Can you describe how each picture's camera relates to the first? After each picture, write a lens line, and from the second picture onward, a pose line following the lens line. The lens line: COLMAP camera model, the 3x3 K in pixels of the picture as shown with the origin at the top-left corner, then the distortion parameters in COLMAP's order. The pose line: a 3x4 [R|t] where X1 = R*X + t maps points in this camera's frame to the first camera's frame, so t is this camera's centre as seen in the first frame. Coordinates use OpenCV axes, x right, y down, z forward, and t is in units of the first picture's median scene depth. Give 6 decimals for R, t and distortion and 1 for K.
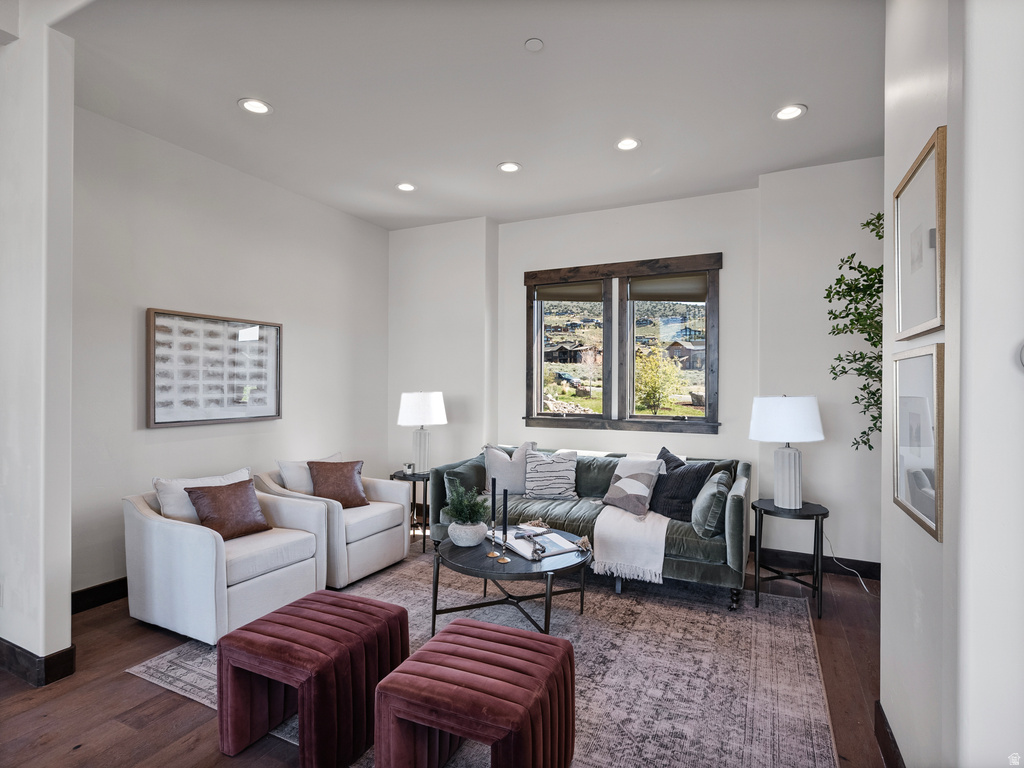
lens RADIAL K [[525.4, 0, 513.1], [0, 525.4, 384.2], [0, 0, 1]] dist [-0.009519, 0.006470]
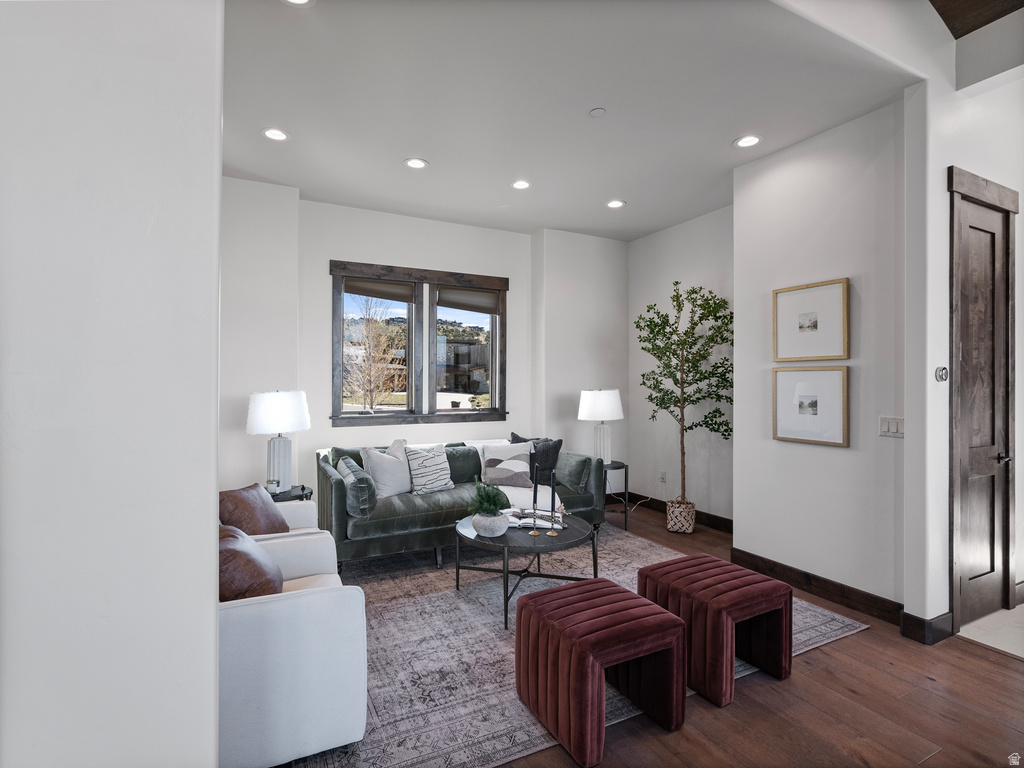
lens RADIAL K [[525.4, 0, 504.4], [0, 525.4, 379.6], [0, 0, 1]] dist [-0.009519, 0.006470]
pose [[0.600832, 0.001197, 0.799374, -0.599574], [-0.001494, 0.999999, -0.000374, -0.003462], [-0.799374, -0.000970, 0.600833, 0.229523]]
